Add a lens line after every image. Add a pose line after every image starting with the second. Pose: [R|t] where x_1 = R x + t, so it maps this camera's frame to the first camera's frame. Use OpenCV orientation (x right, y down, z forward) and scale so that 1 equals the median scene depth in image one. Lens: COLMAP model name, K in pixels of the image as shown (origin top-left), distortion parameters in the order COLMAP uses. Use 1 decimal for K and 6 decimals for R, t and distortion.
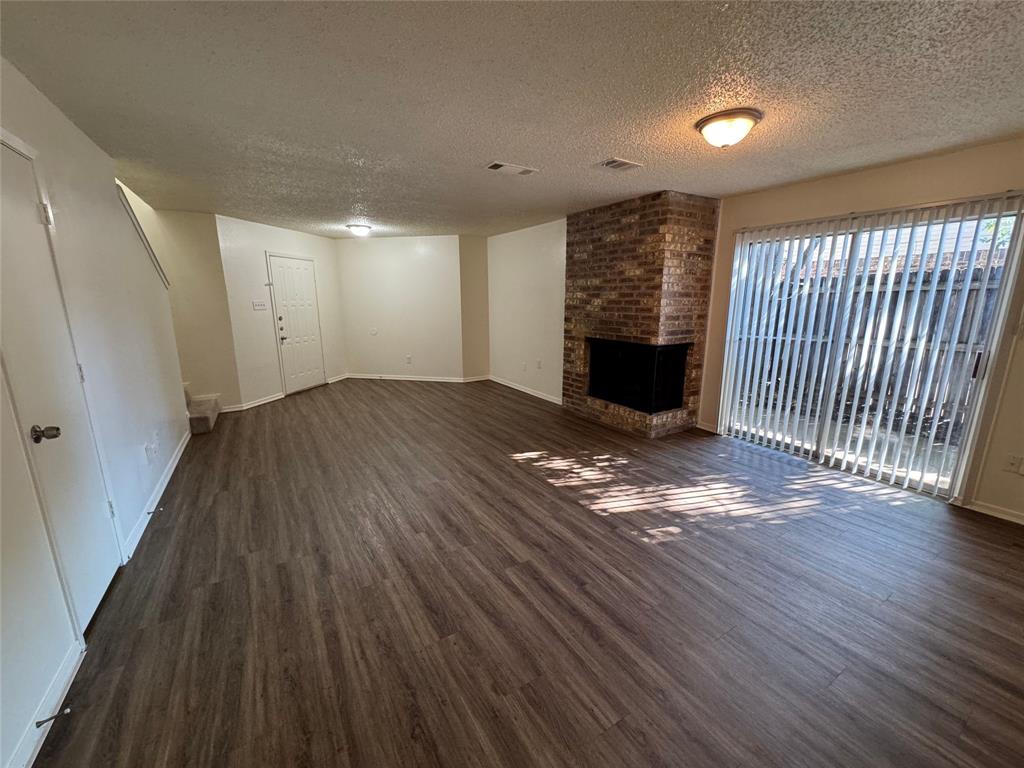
lens RADIAL K [[410.0, 0, 511.7], [0, 410.0, 385.1], [0, 0, 1]] dist [0.000377, -0.000511]
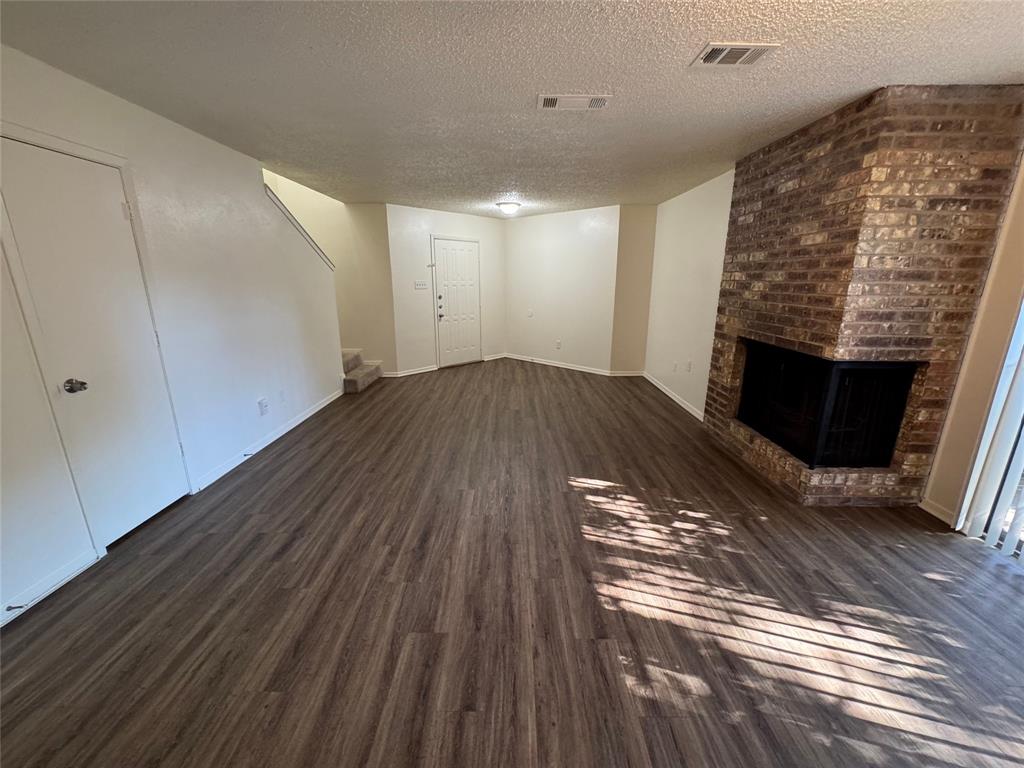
lens RADIAL K [[410.0, 0, 511.3], [0, 410.0, 385.1], [0, 0, 1]] dist [0.000377, -0.000511]
pose [[0.852107, 0.136011, -0.505385, 0.258938], [-0.112760, 0.990674, 0.076493, -0.053204], [0.511076, -0.008193, 0.859497, 0.235410]]
